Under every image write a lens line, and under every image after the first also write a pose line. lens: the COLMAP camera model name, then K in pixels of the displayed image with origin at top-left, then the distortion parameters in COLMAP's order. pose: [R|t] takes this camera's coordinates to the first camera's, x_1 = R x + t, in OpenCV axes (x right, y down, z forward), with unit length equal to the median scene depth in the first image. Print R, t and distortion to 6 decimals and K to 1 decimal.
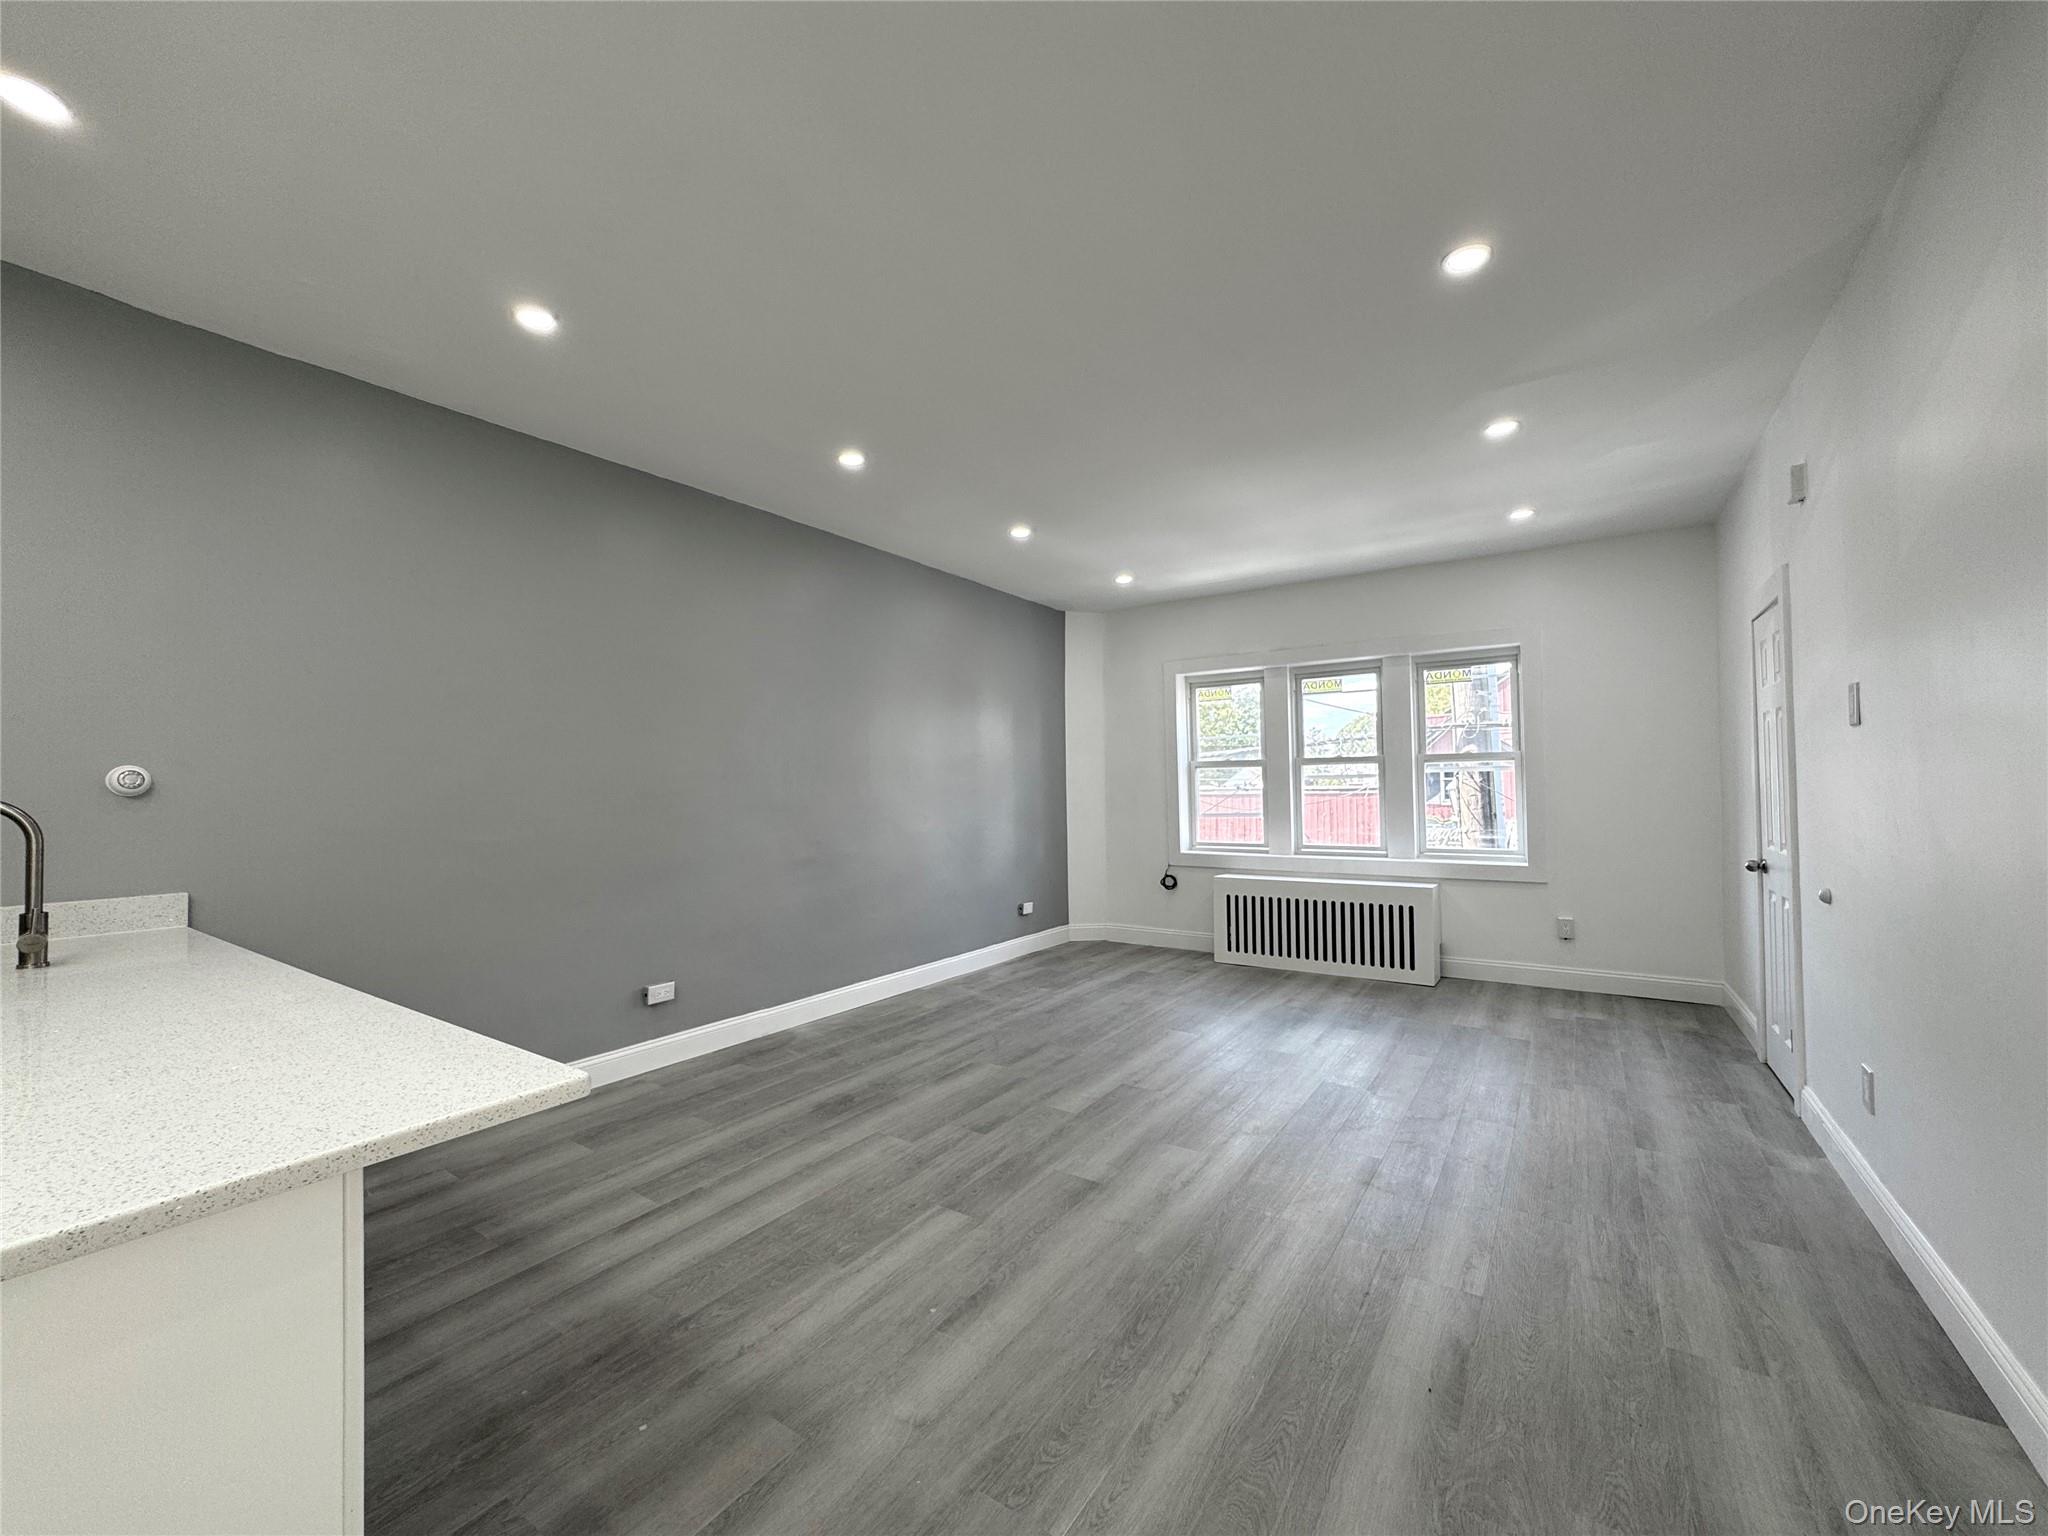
lens RADIAL K [[818.9, 0, 1026.0], [0, 818.9, 767.4], [0, 0, 1]] dist [-0.001404, -0.000197]
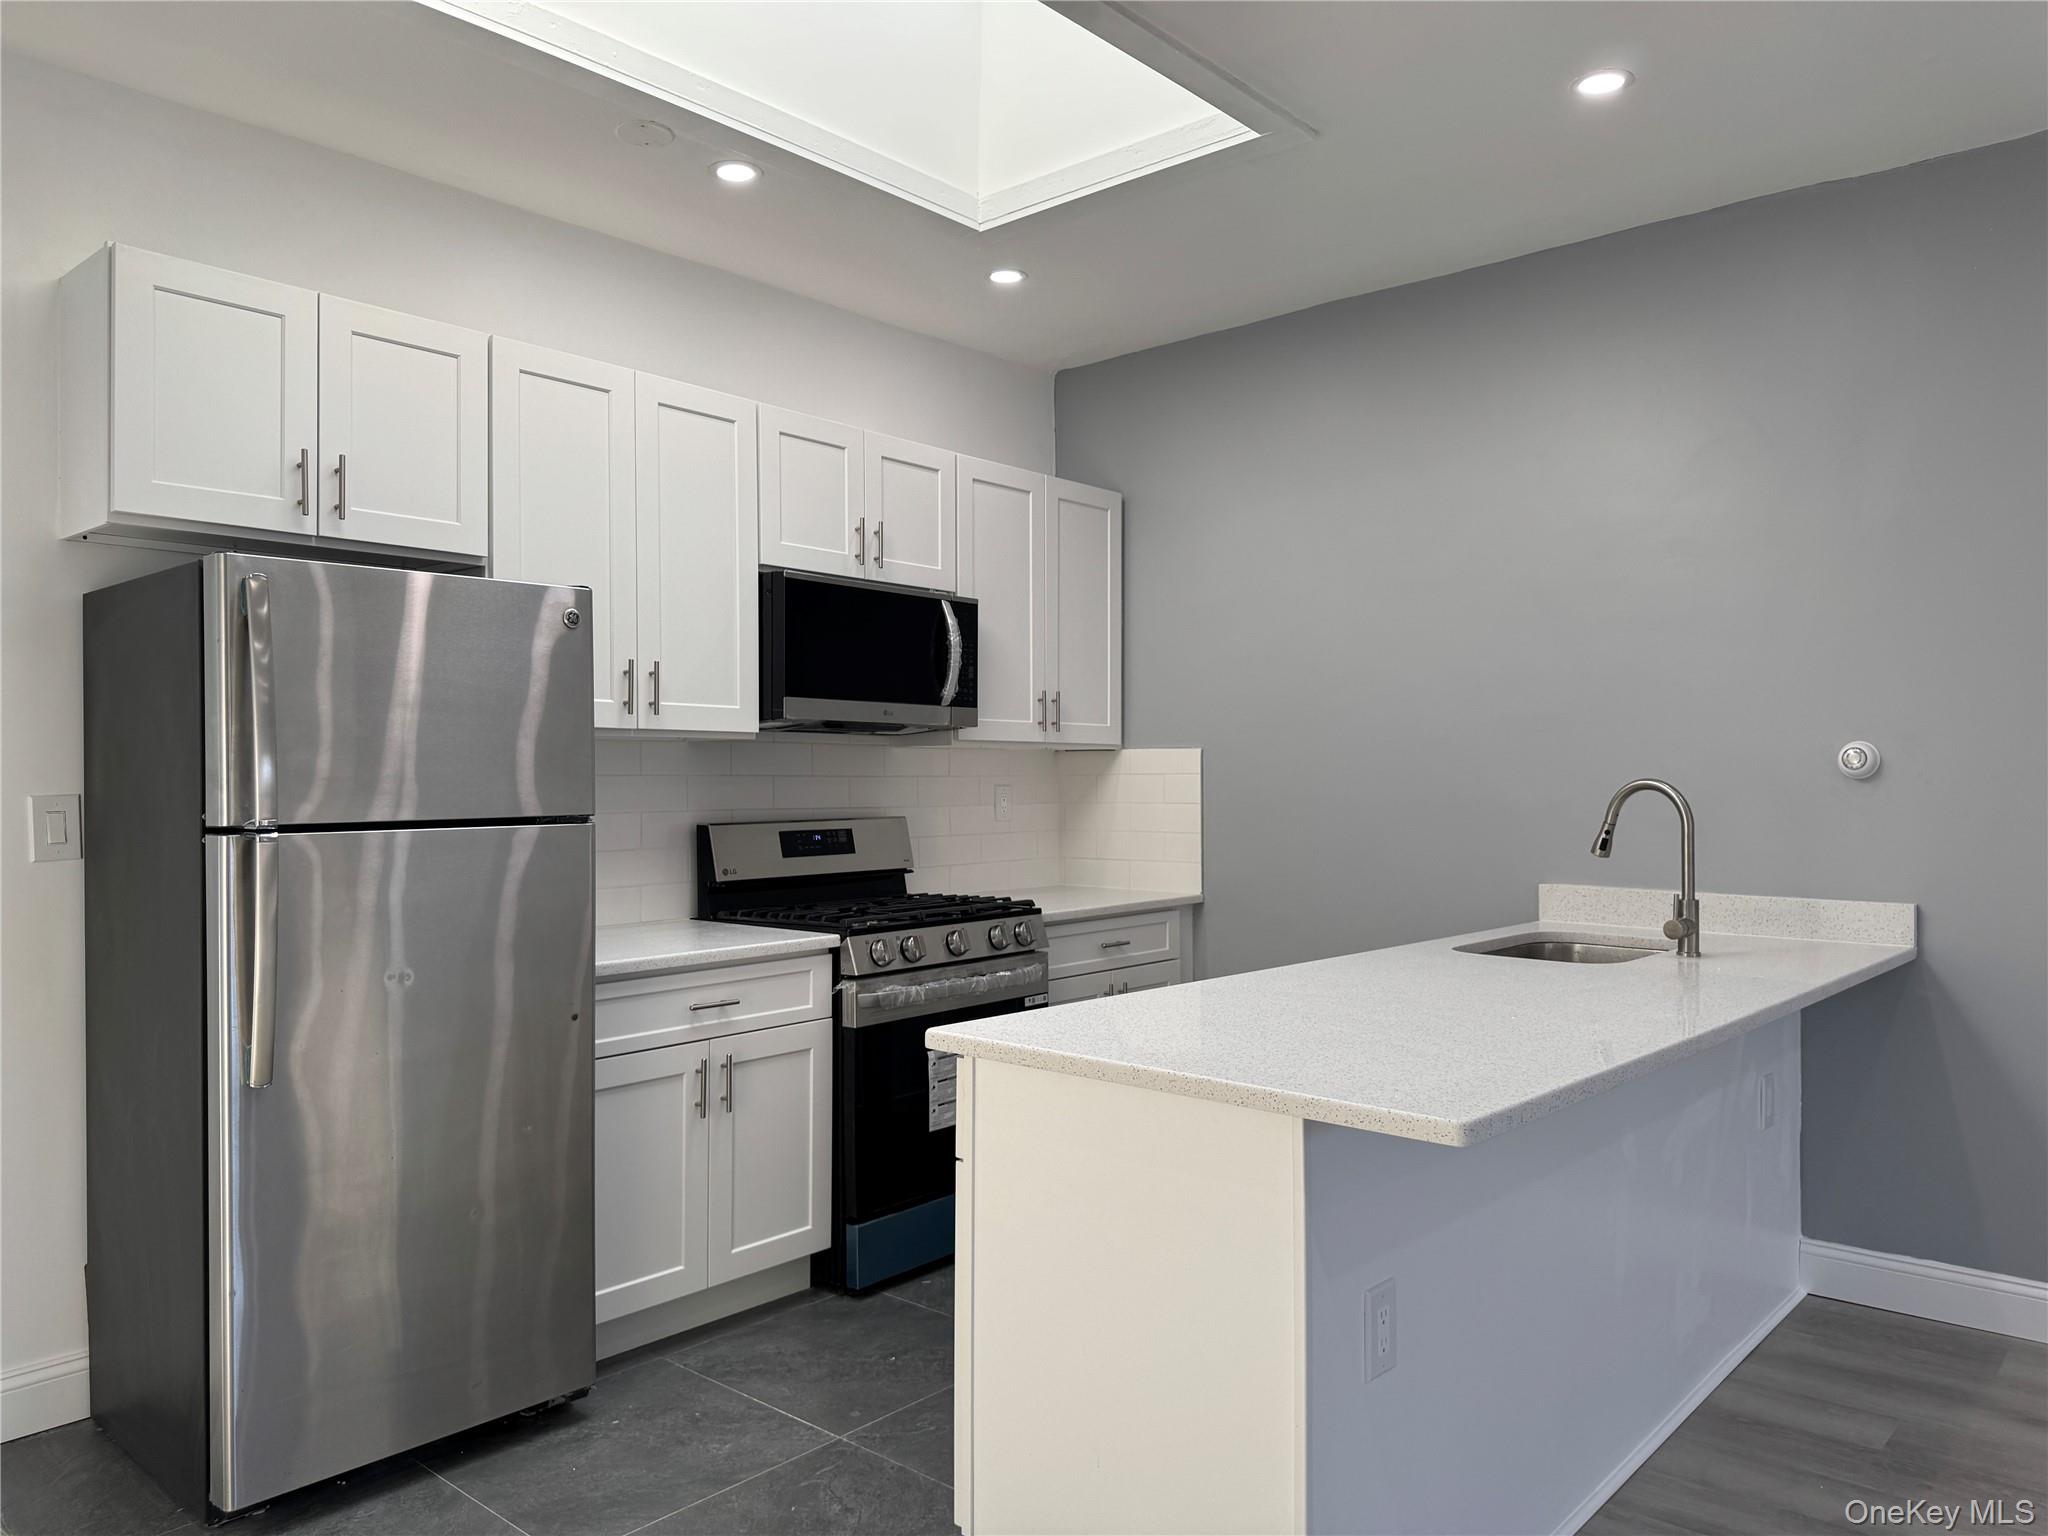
lens RADIAL K [[1446.4, 0, 1042.5], [0, 1446.4, 788.0], [0, 0, 1]] dist [0.051255, -0.053861]
pose [[-0.128228, 0.018001, -0.991581, 0.344187], [0.024705, 0.999583, 0.014951, 0.001380], [0.991437, -0.022580, -0.128619, 0.273974]]
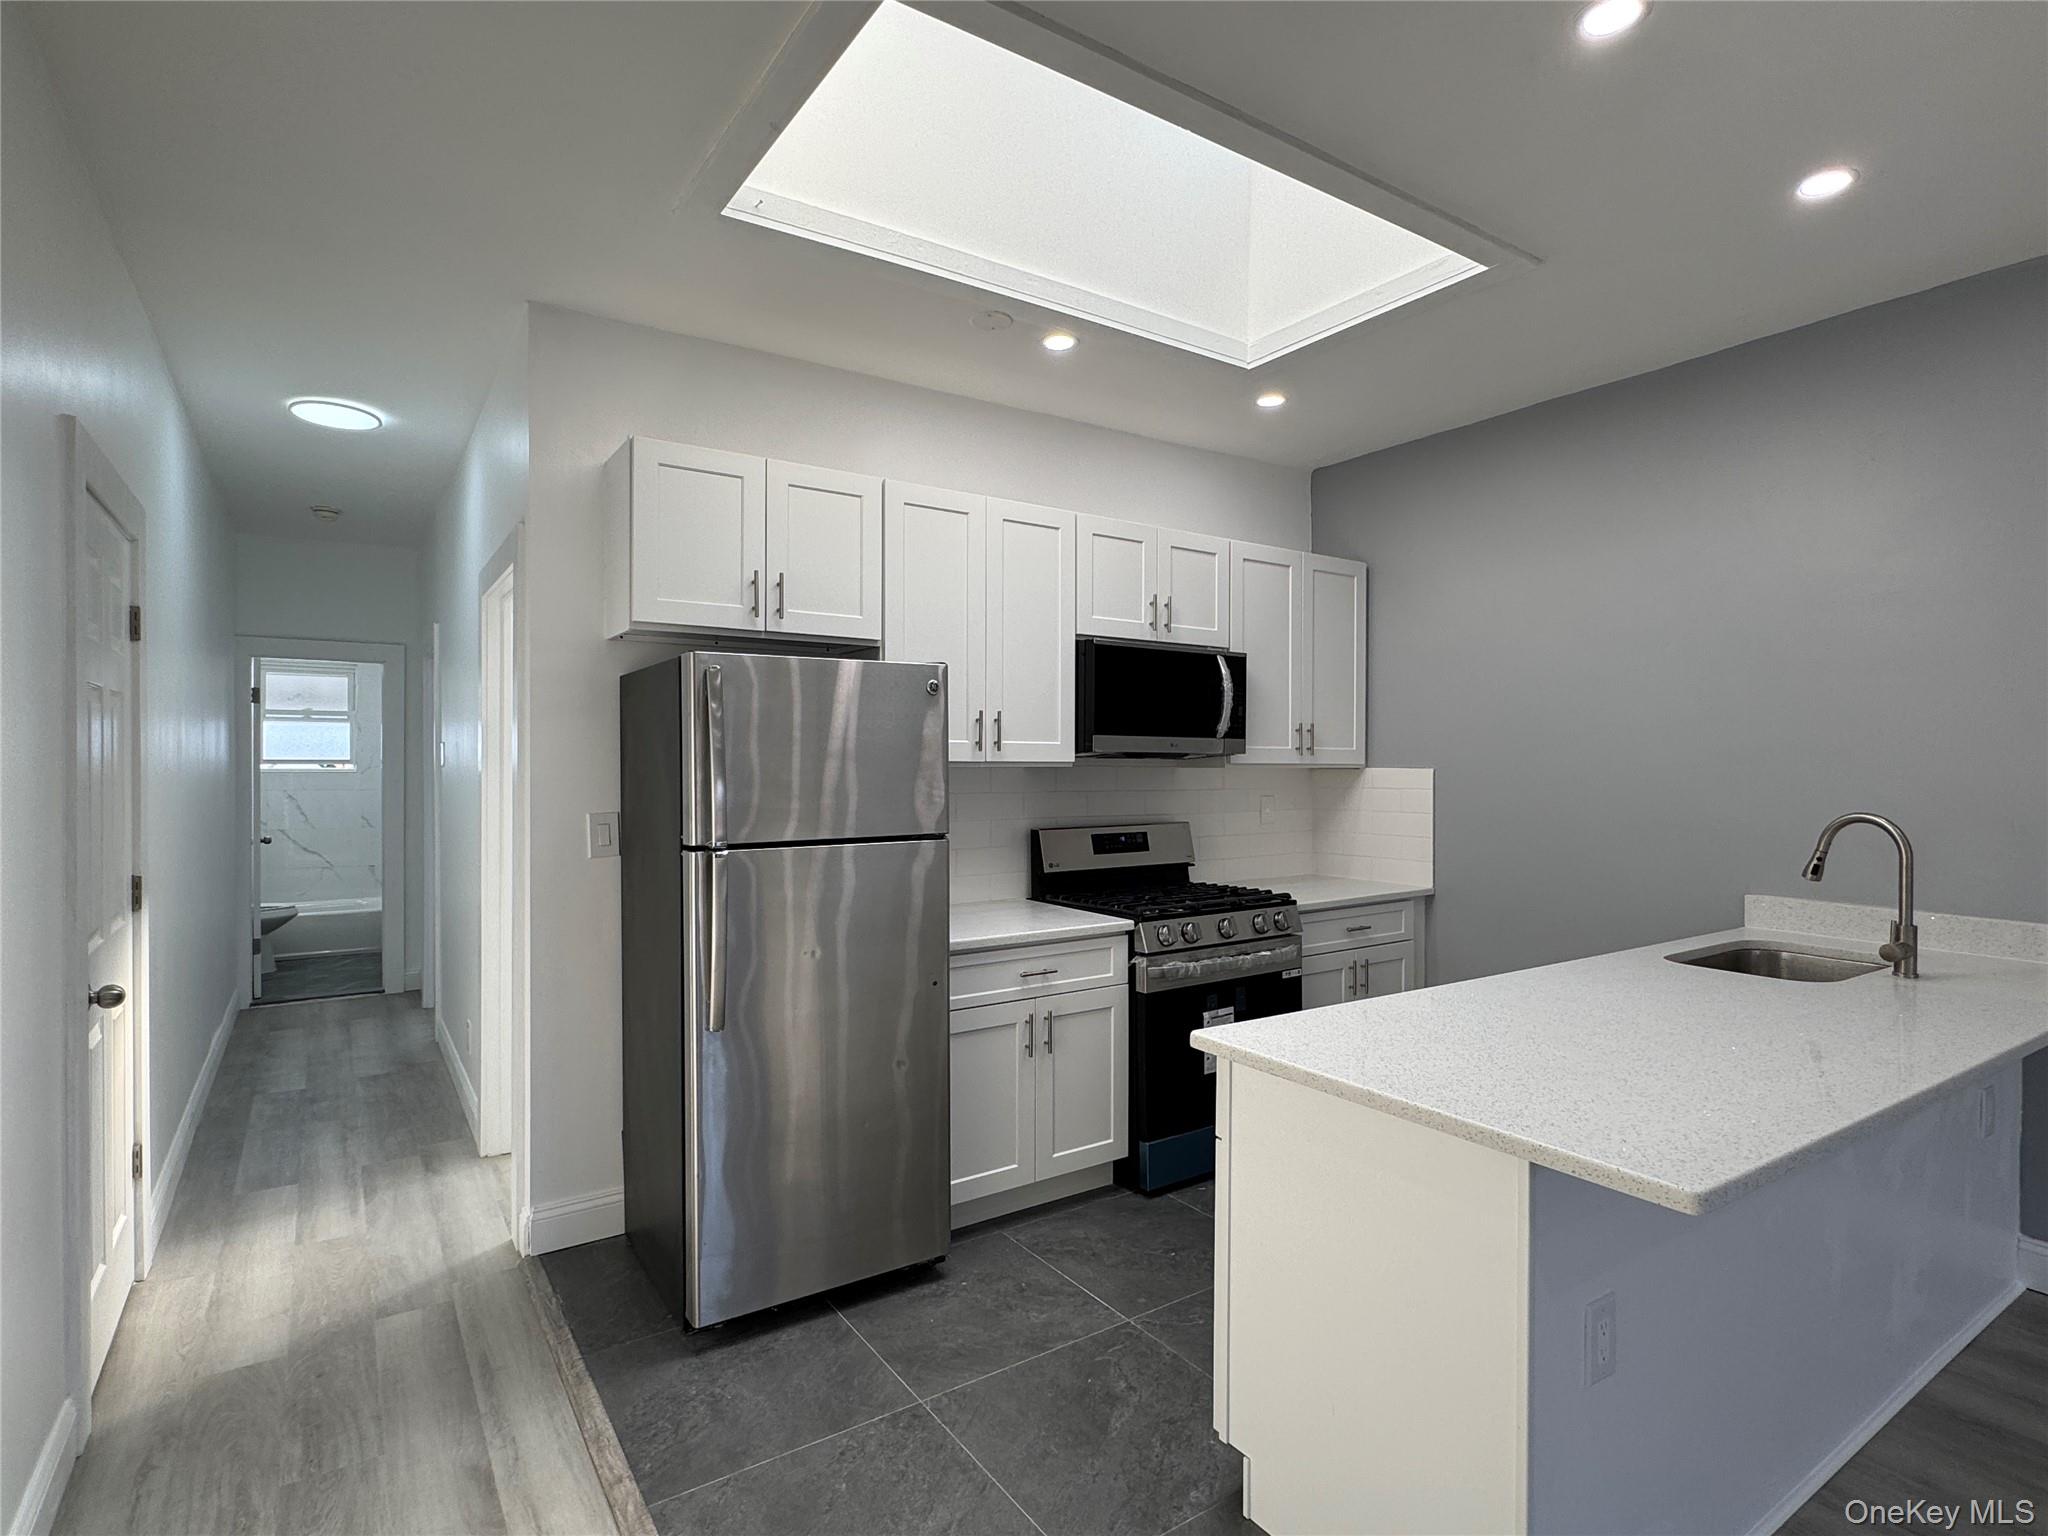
lens RADIAL K [[1045.3, 0, 1031.7], [0, 1045.3, 772.4], [0, 0, 1]] dist [-0.006739, 0.002894]
pose [[-0.375778, 0.018654, -0.926522, 0.260717], [0.022297, 0.999690, 0.011084, -0.033828], [0.926442, -0.016493, -0.376077, 0.272383]]
